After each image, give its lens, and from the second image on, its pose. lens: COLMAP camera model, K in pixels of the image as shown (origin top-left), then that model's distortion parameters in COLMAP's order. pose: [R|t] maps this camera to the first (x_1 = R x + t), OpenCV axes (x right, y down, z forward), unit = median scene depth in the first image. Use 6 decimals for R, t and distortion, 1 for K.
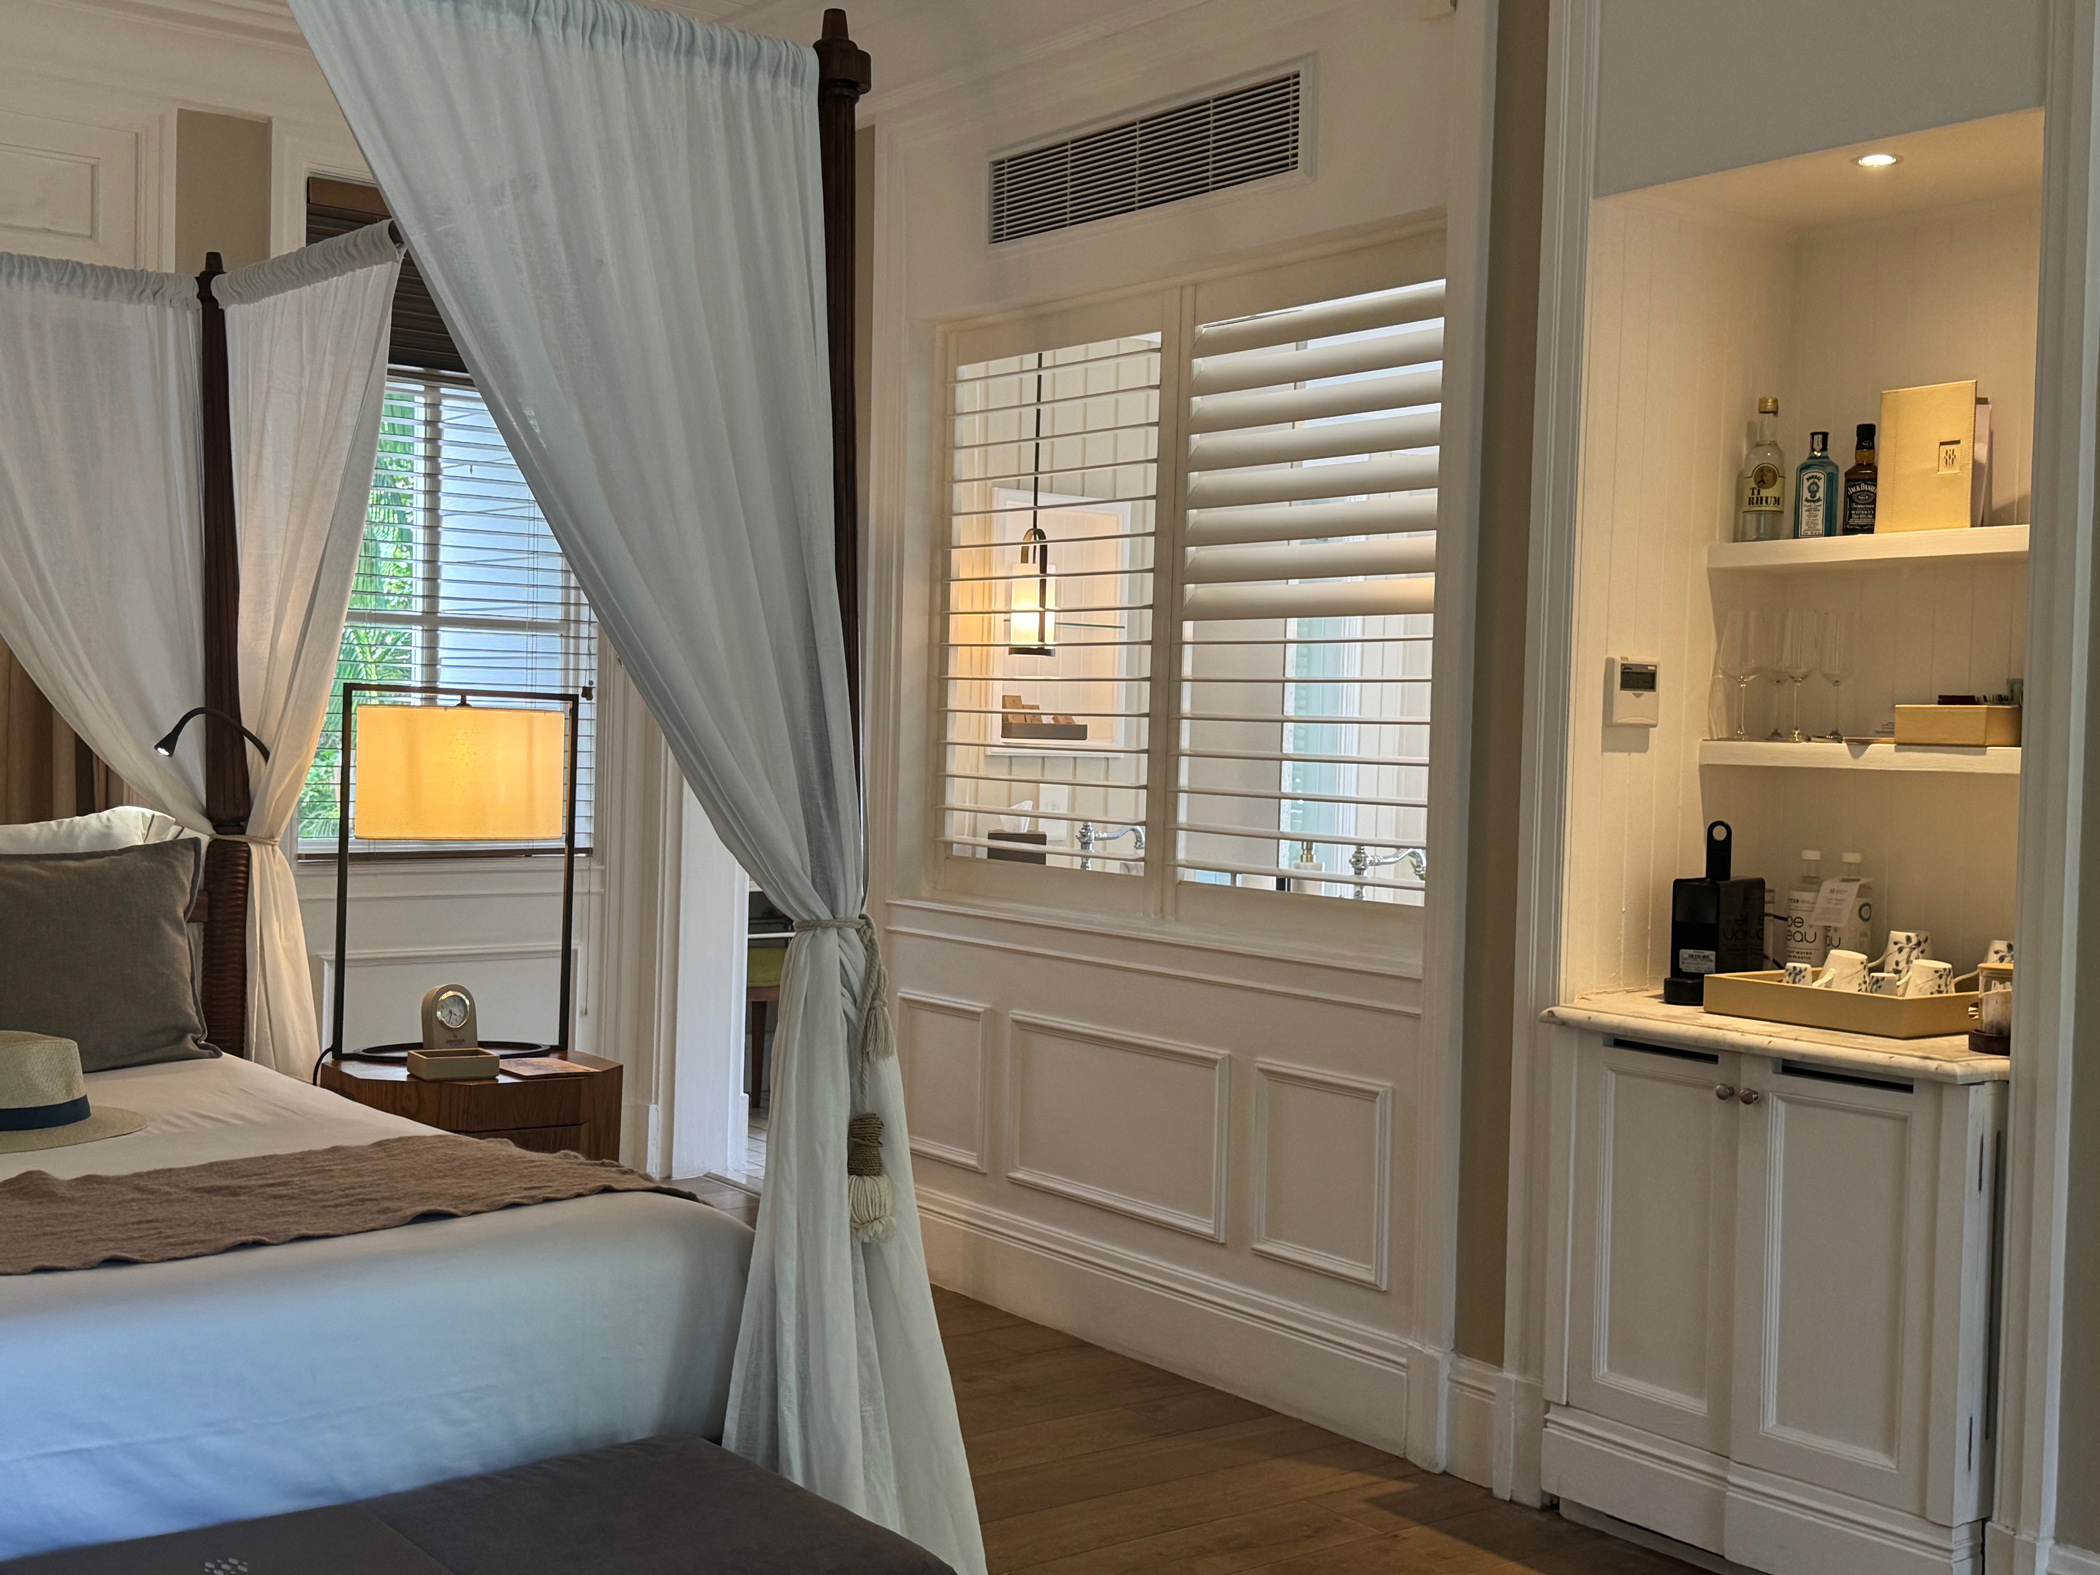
lens RADIAL K [[2379.4, 0, 1049.6], [0, 2379.4, 783.4], [0, 0, 1]] dist [0.039830, 0.000000]
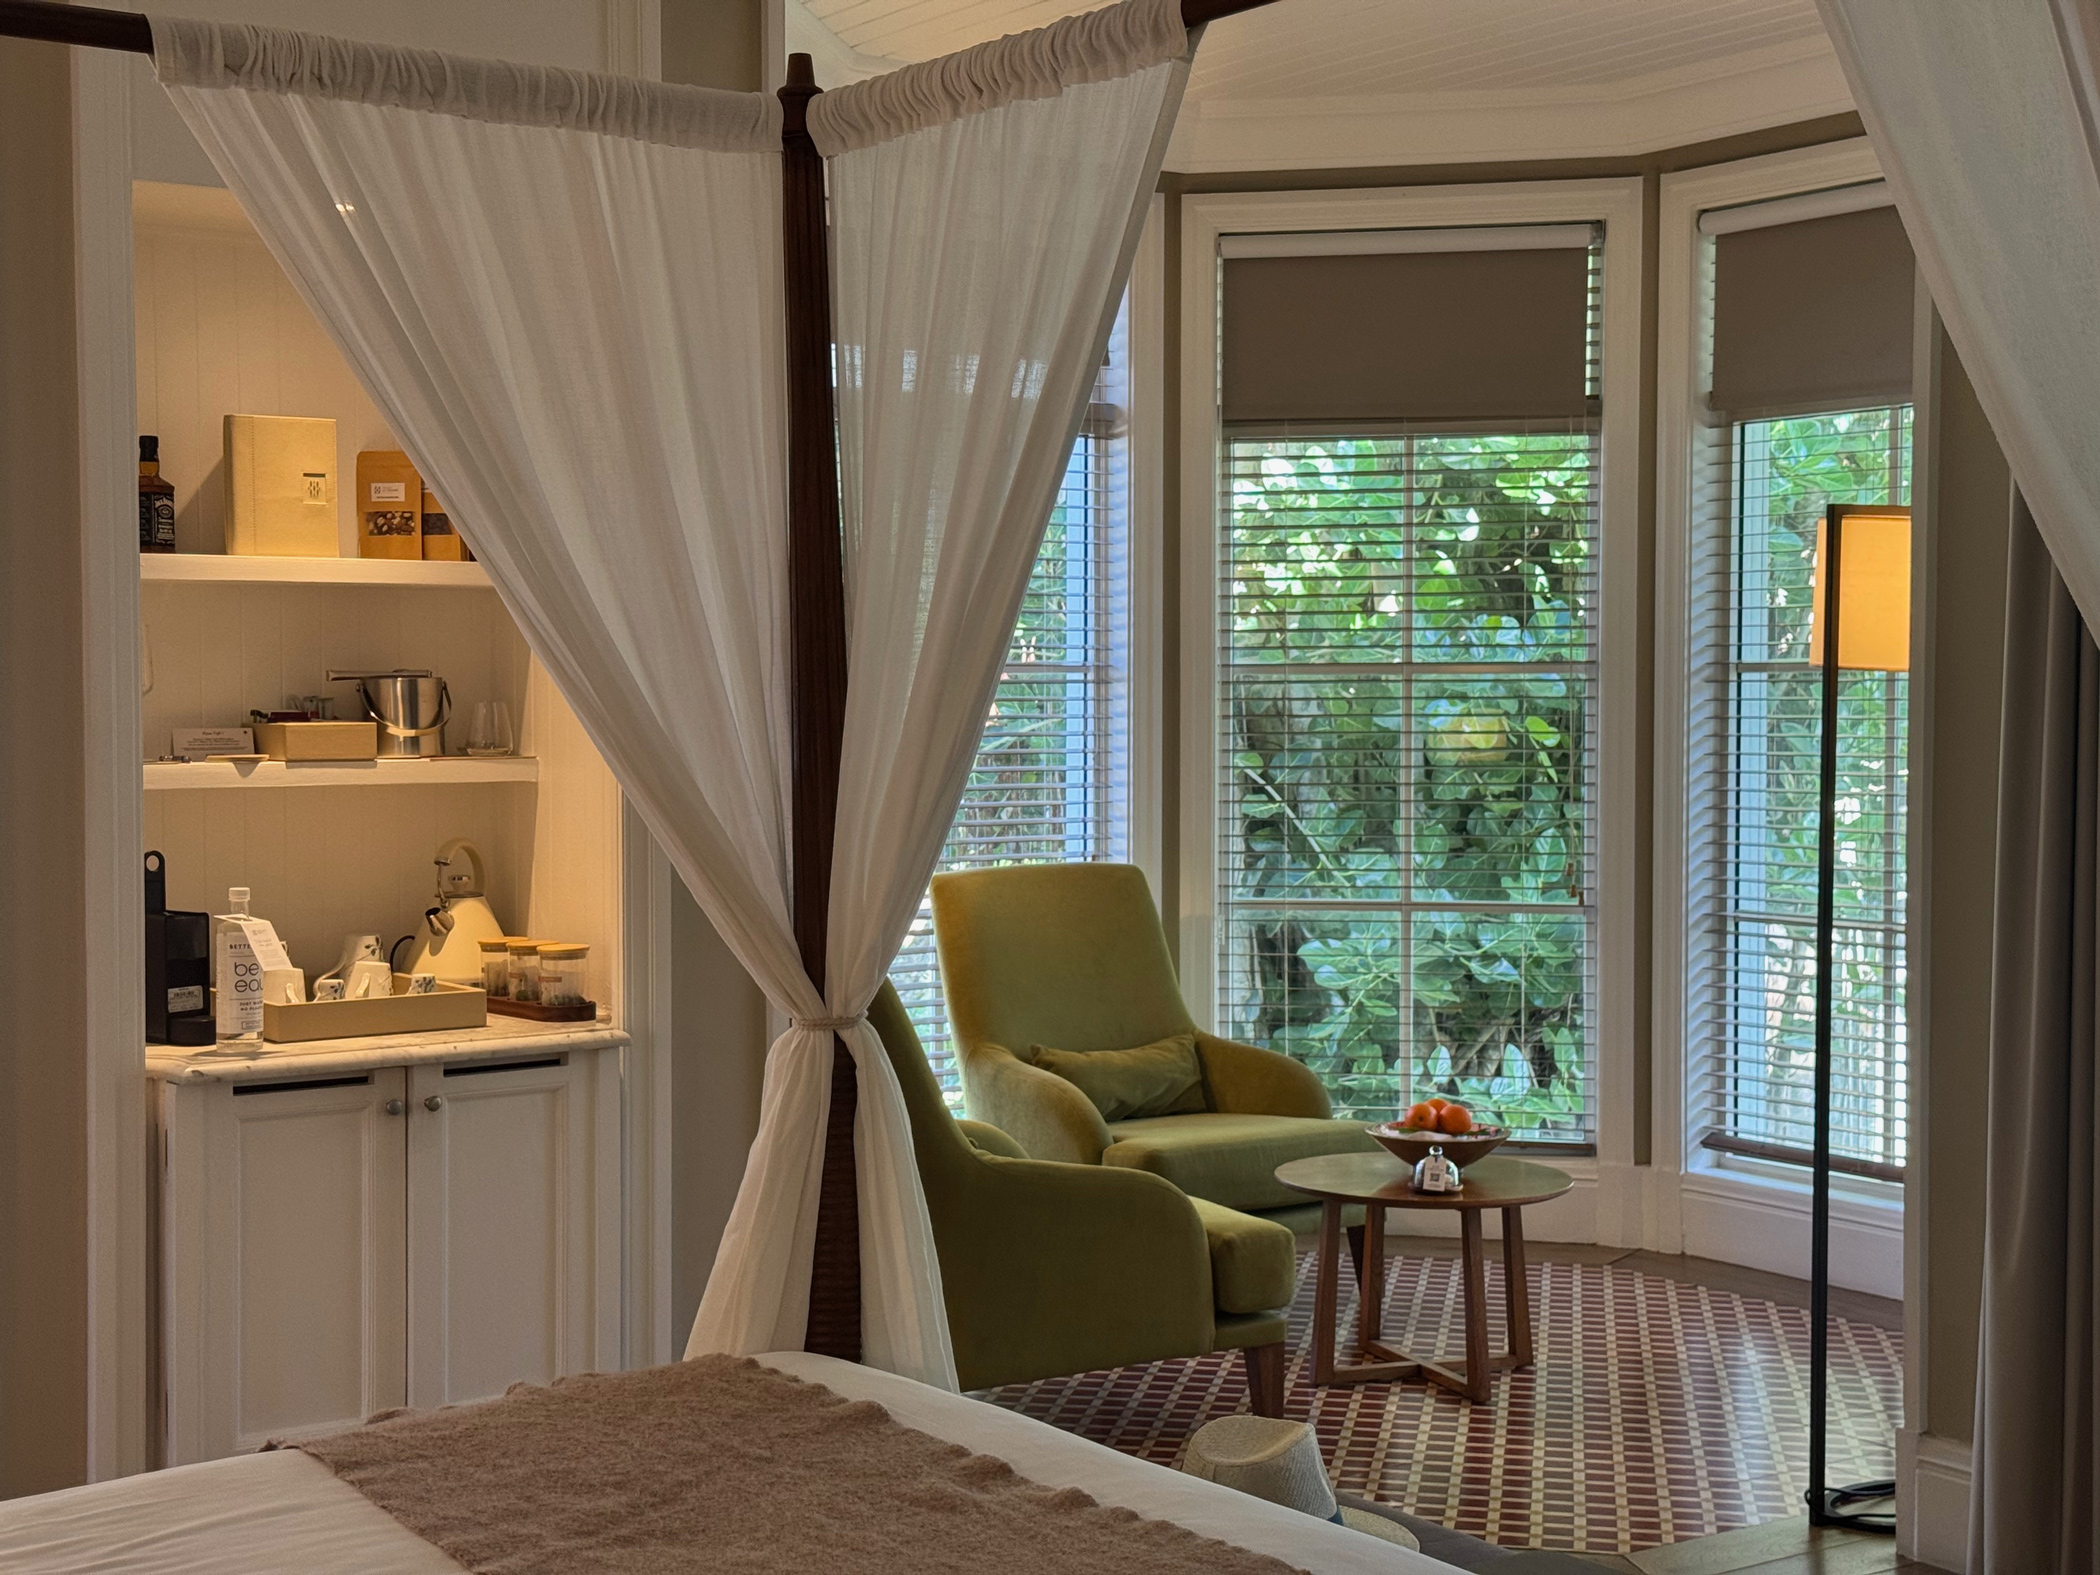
lens RADIAL K [[2918.6, 0, 1048.0], [0, 2918.6, 786.1], [0, 0, 1]] dist [0.153969, 0.000000]
pose [[0.026973, -0.064274, 0.997568, -0.935031], [0.023208, 0.997702, 0.063655, -0.081290], [-0.999367, 0.021434, 0.028403, 0.645631]]
